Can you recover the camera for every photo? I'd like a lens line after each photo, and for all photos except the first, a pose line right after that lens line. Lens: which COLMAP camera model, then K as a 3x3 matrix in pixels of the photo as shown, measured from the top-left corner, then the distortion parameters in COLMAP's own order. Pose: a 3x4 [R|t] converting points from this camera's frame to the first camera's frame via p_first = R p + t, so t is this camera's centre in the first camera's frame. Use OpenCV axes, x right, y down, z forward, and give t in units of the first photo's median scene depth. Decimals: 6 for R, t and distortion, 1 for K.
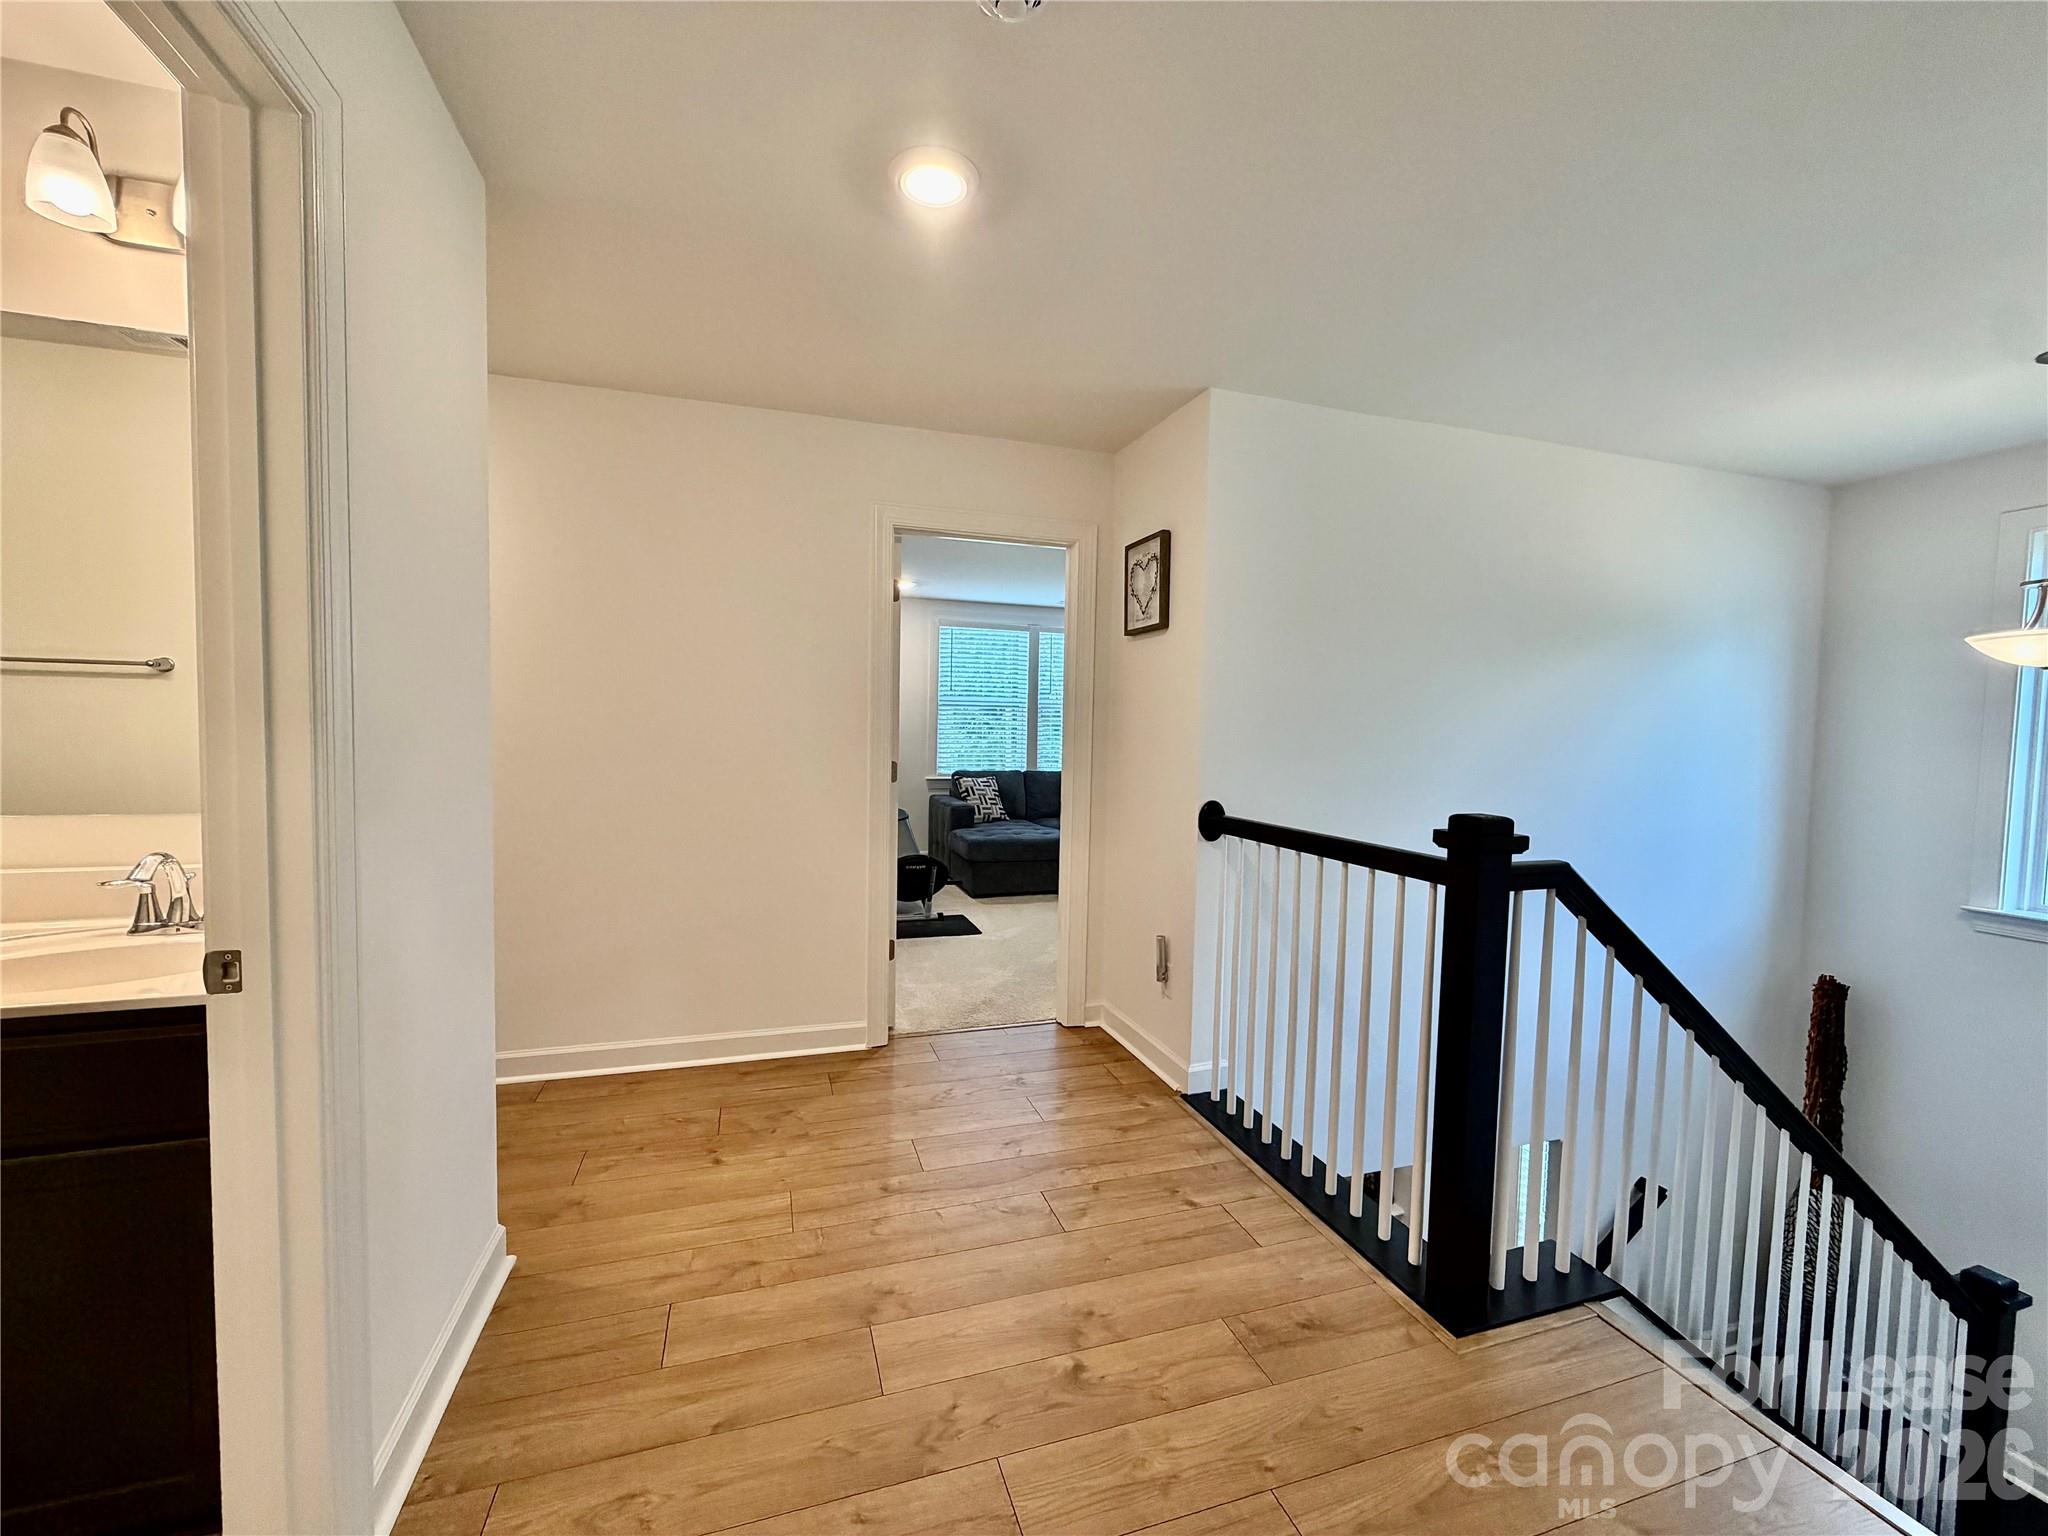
lens RADIAL K [[814.7, 0, 1019.2], [0, 814.7, 771.5], [0, 0, 1]] dist [-0.001179, 0.000620]
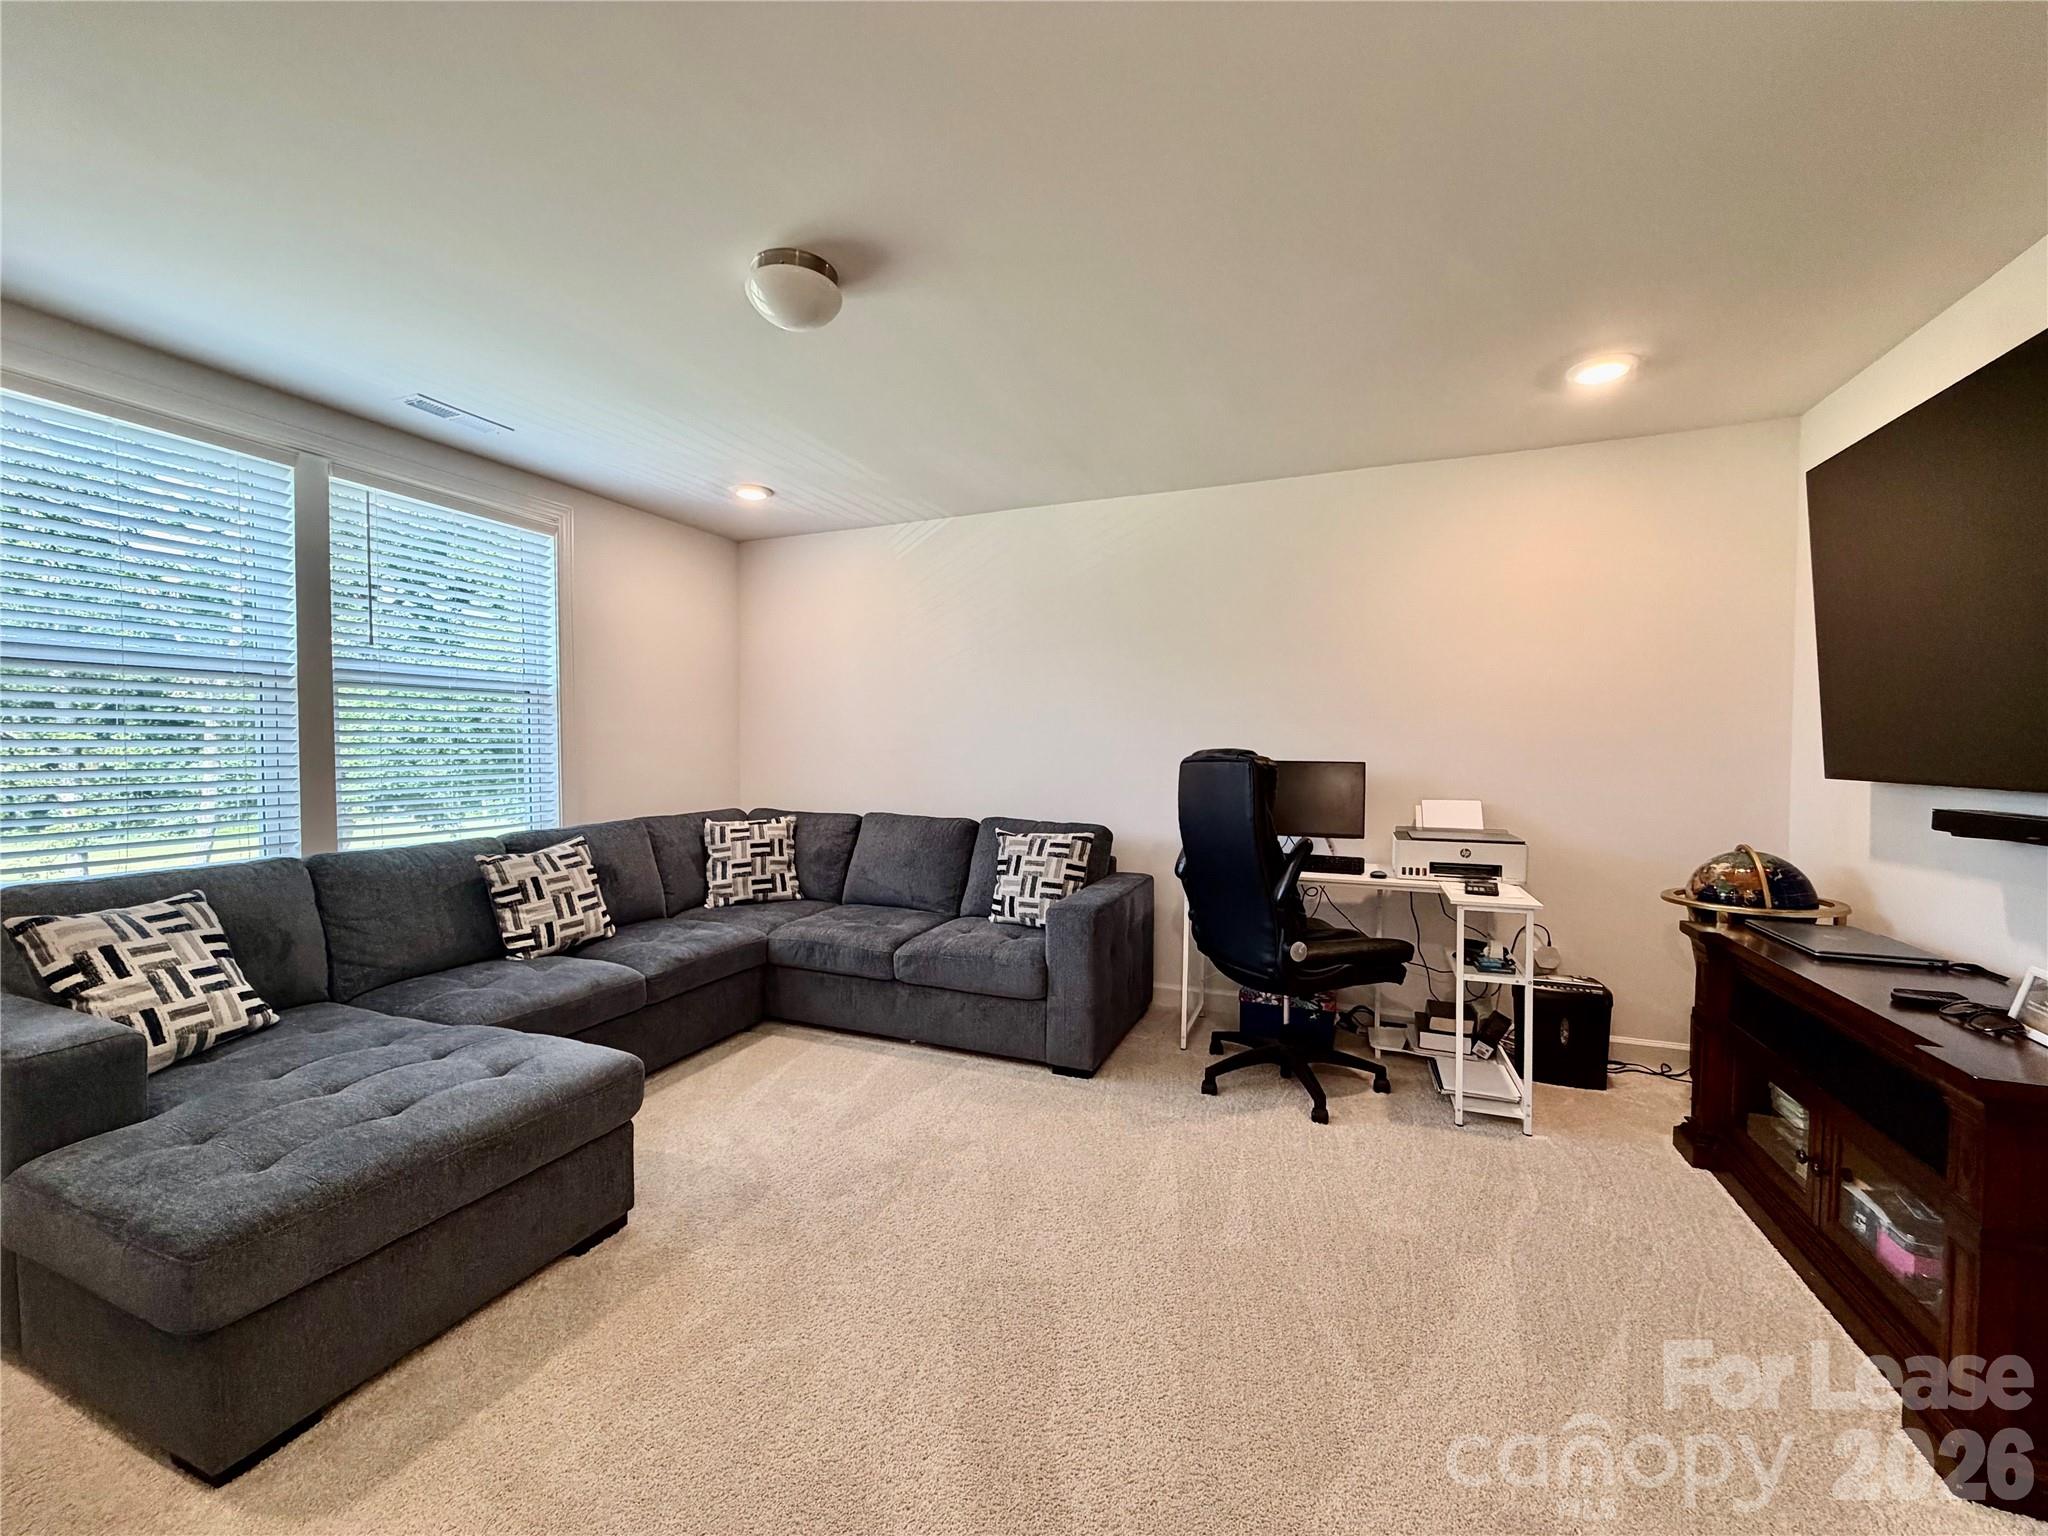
lens RADIAL K [[814.7, 0, 1017.6], [0, 814.7, 774.3], [0, 0, 1]] dist [-0.001179, 0.000620]
pose [[0.648236, -0.028045, 0.760923, -0.065747], [0.029676, 0.999493, 0.011556, -0.033944], [-0.760861, 0.015090, 0.648739, 0.570295]]
